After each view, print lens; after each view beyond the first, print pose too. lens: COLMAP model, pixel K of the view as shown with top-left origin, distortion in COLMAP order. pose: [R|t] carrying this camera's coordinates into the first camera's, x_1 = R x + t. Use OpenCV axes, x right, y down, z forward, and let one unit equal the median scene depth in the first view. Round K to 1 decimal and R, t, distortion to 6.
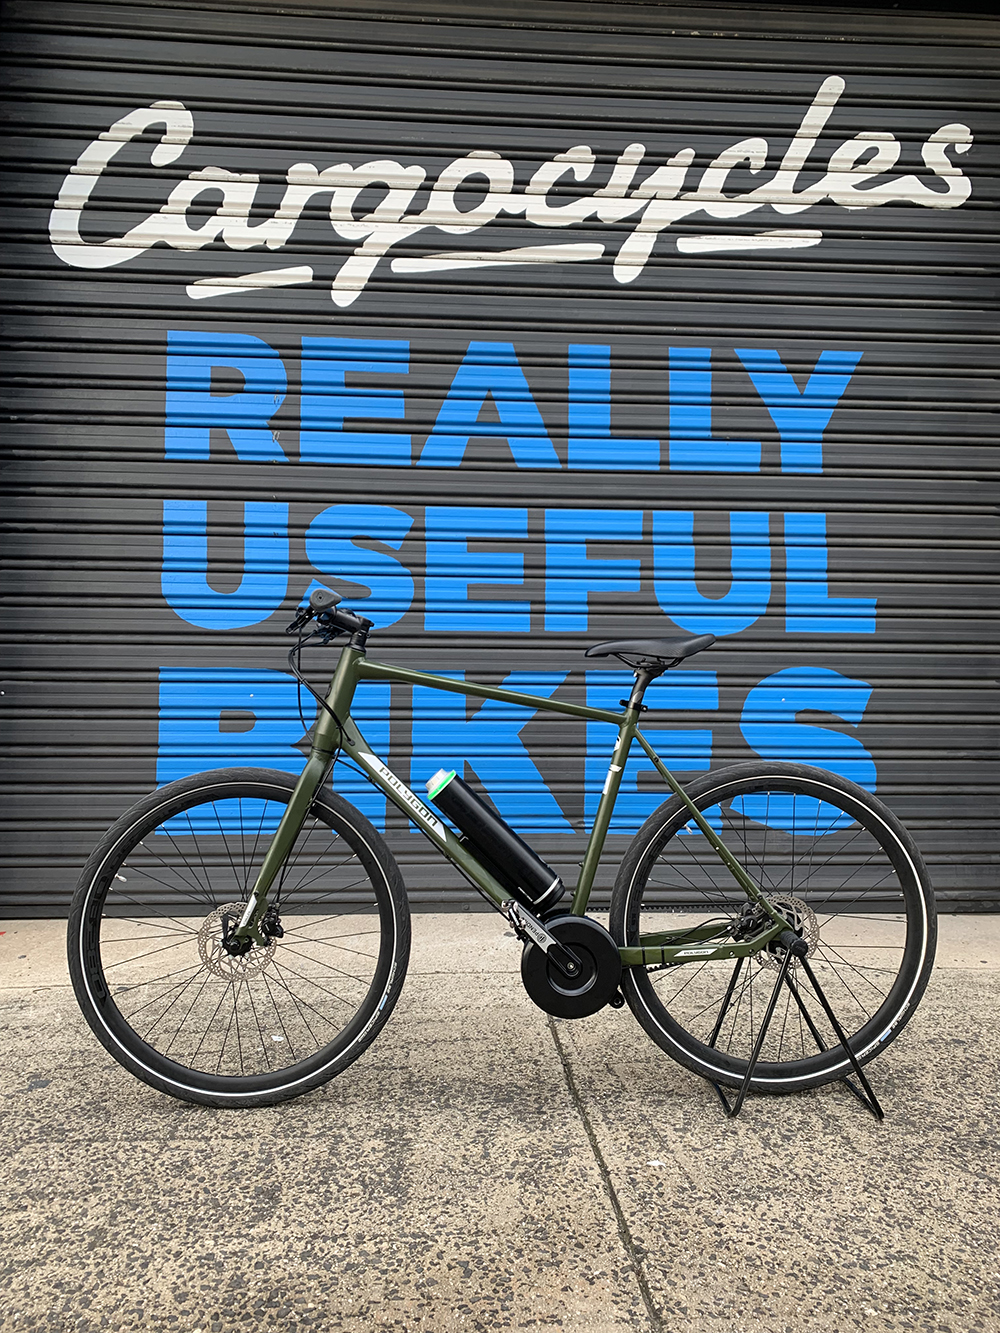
lens RADIAL K [[1011.6, 0, 499.0], [0, 1011.6, 660.3], [0, 0, 1]] dist [-0.016108, 0.024515]
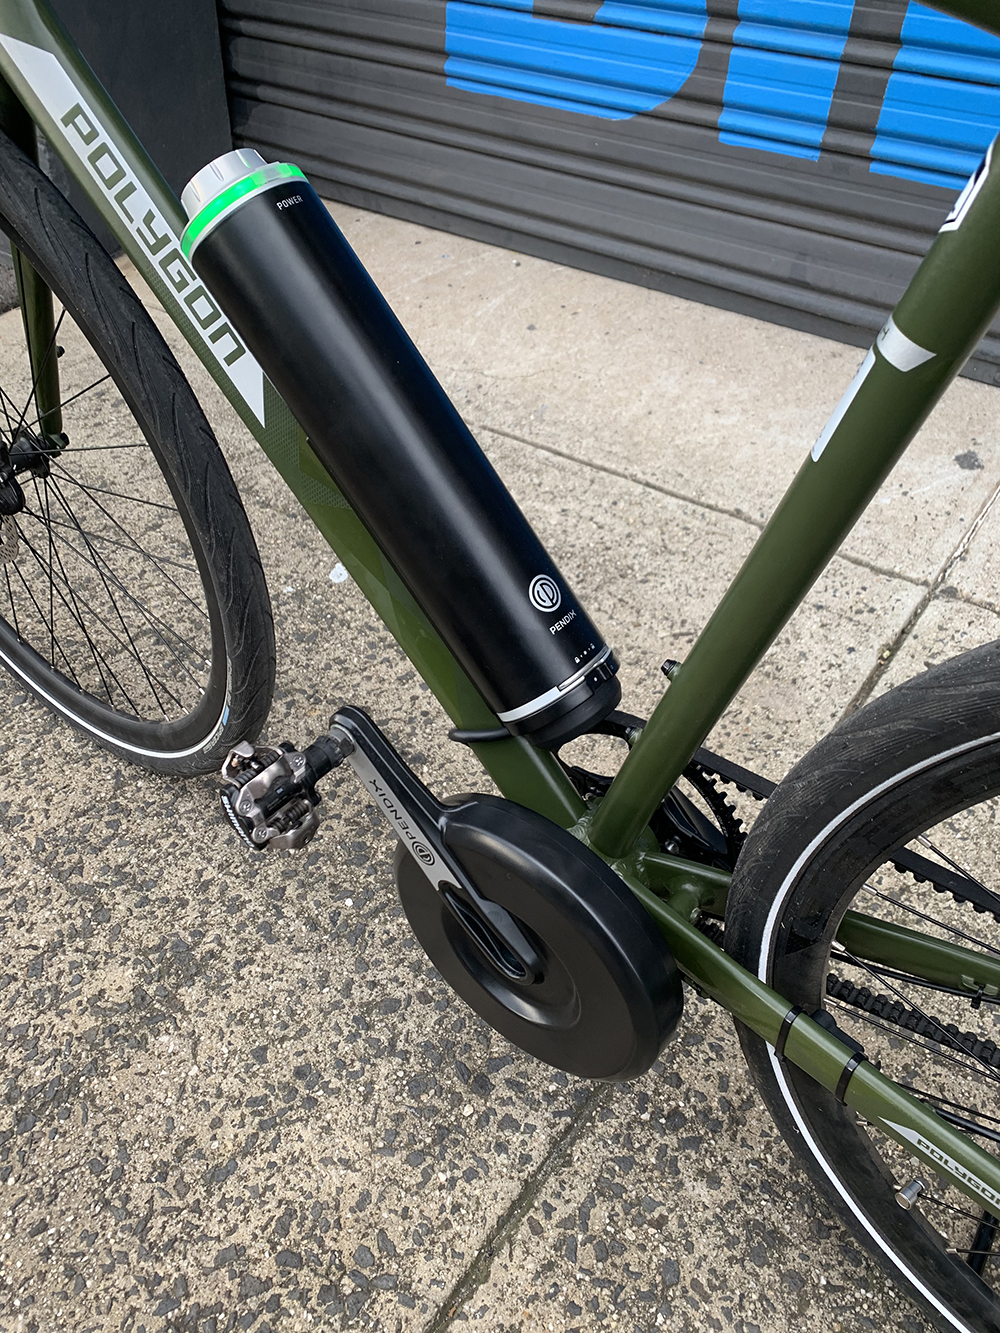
lens RADIAL K [[1023.6, 0, 479.4], [0, 1023.6, 703.9], [0, 0, 1]] dist [0.011058, 0.007848]
pose [[0.758187, 0.447907, -0.473848, 0.183557], [0.012816, 0.716342, 0.697632, 0.030962], [0.651911, -0.535008, 0.537381, 0.889317]]
